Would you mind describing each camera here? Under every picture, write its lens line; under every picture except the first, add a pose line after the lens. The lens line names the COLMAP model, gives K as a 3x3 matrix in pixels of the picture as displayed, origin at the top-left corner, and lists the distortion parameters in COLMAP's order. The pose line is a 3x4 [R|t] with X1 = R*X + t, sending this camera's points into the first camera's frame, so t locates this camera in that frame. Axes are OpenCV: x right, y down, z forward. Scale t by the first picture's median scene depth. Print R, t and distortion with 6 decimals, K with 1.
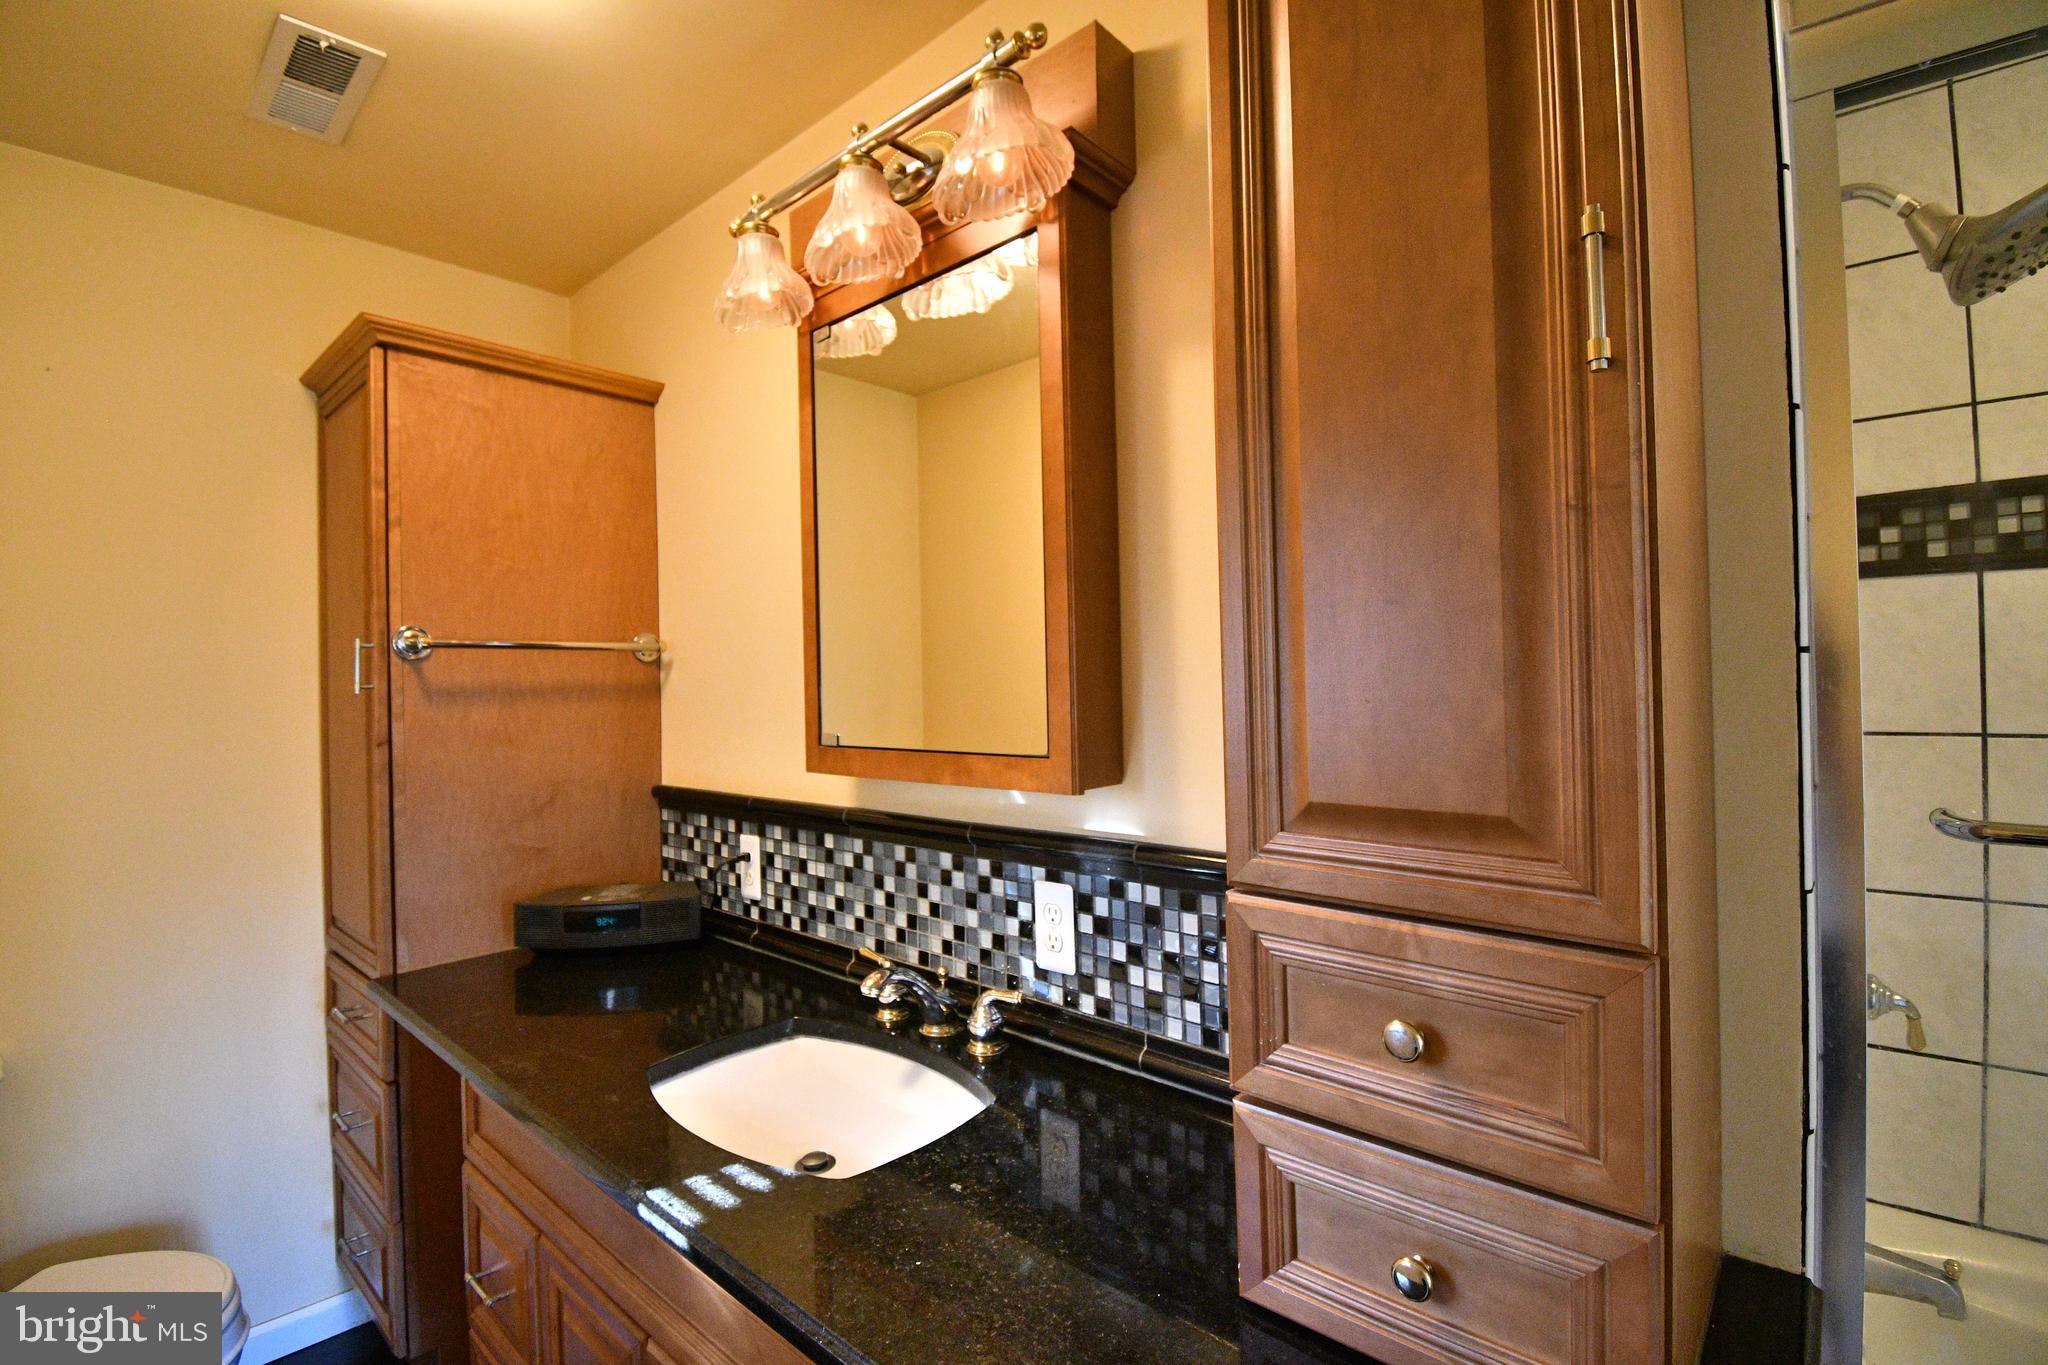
lens RADIAL K [[895.6, 0, 1027.2], [0, 895.6, 678.2], [0, 0, 1]] dist [-0.027467, -0.004562]
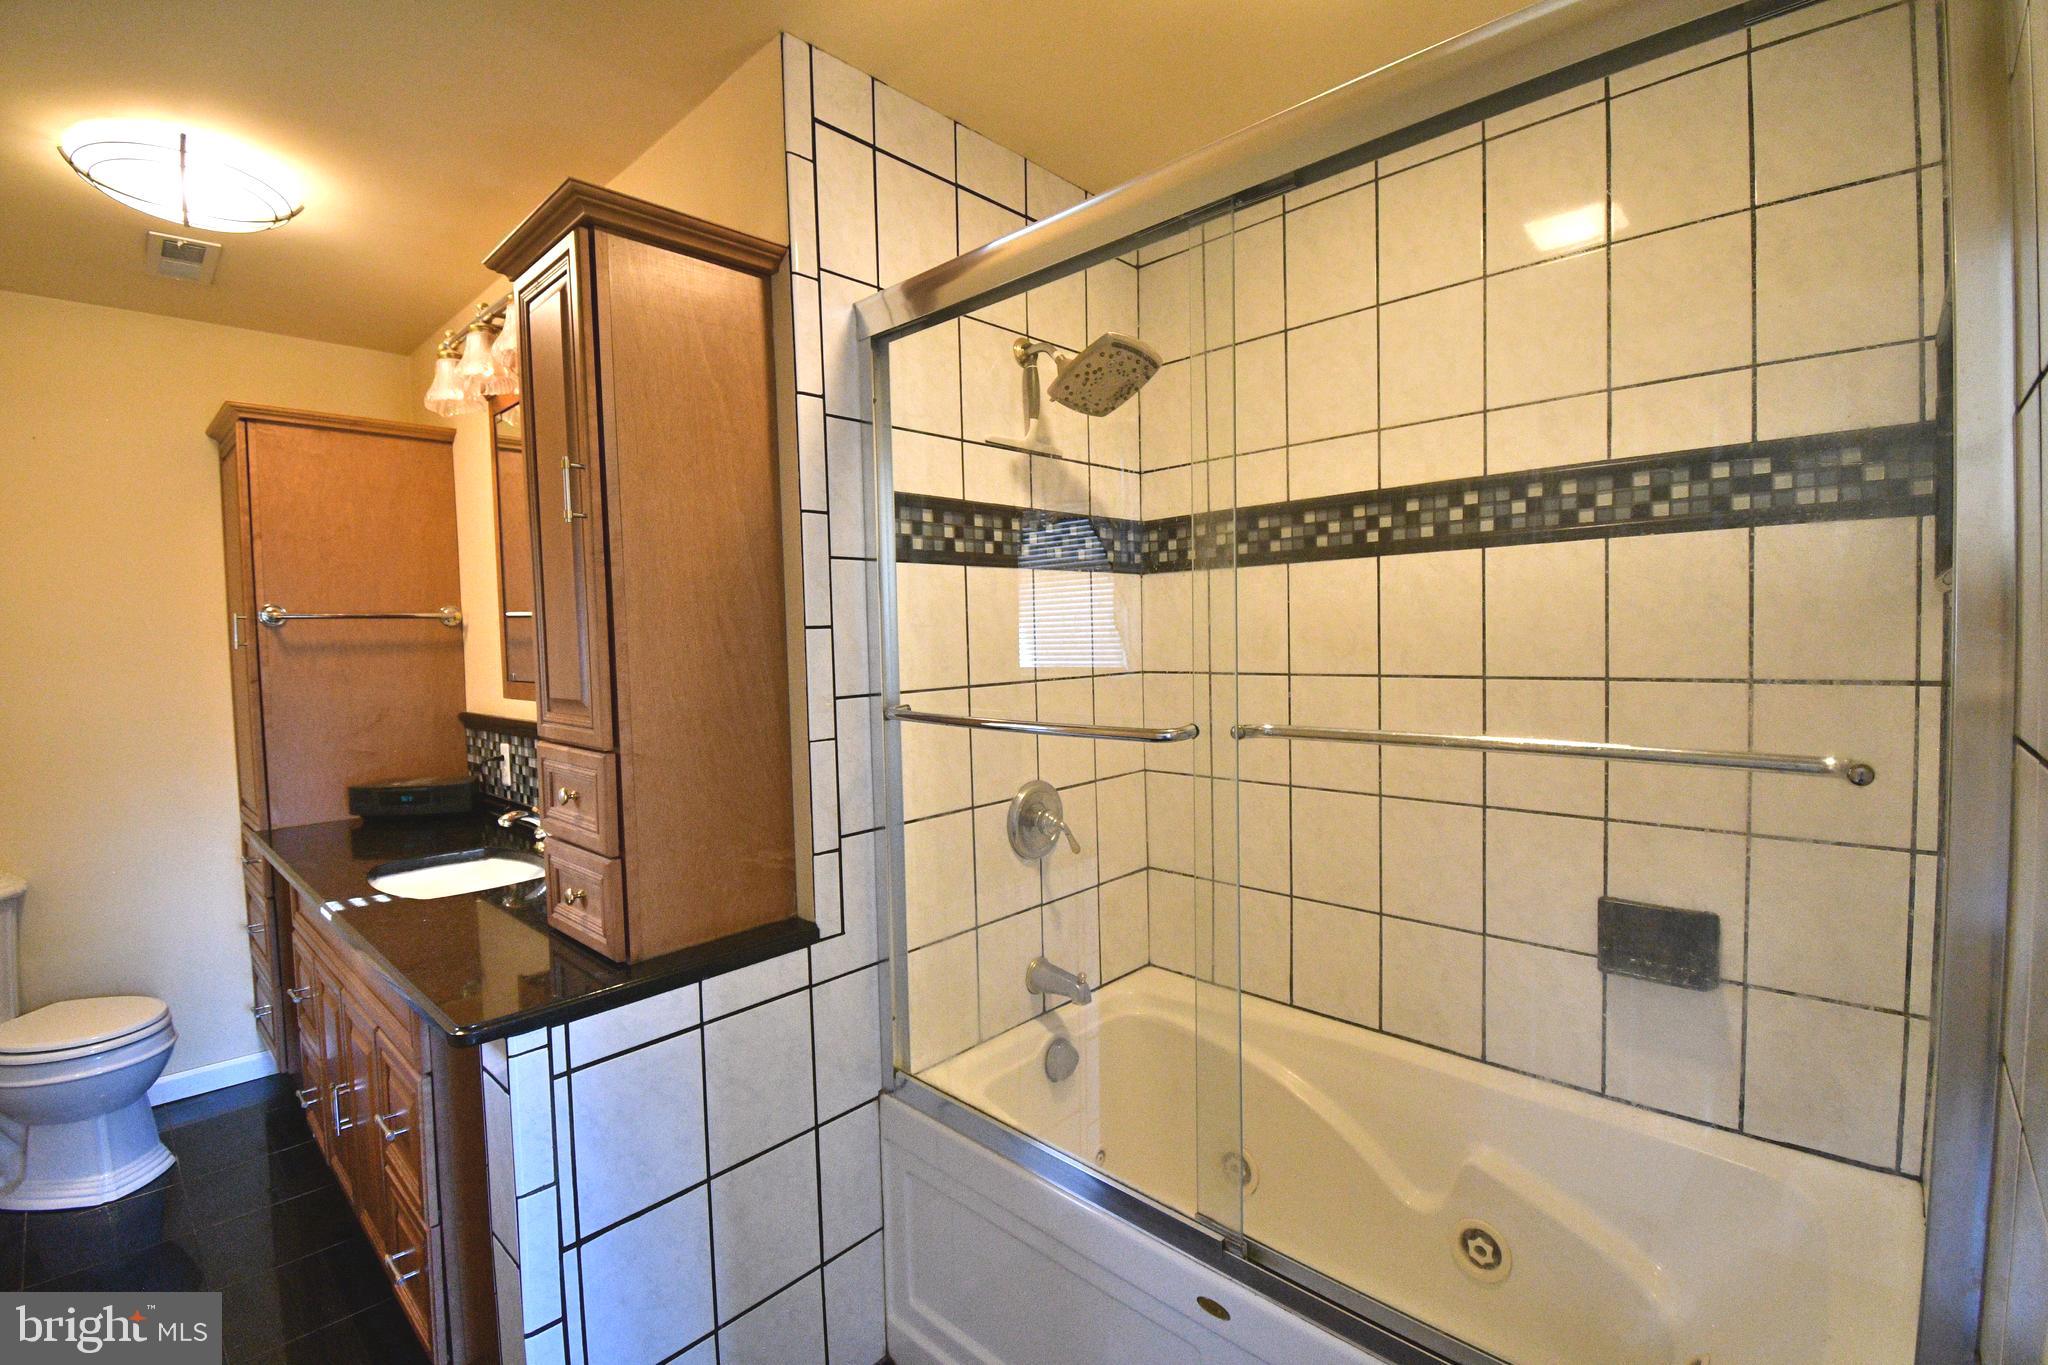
lens RADIAL K [[895.6, 0, 1022.0], [0, 895.6, 679.5], [0, 0, 1]] dist [-0.027467, -0.004562]
pose [[0.999608, 0.001738, -0.027950, 0.614619], [-0.000162, 0.998415, 0.056279, -0.014142], [0.028004, -0.056252, 0.998024, -0.462179]]
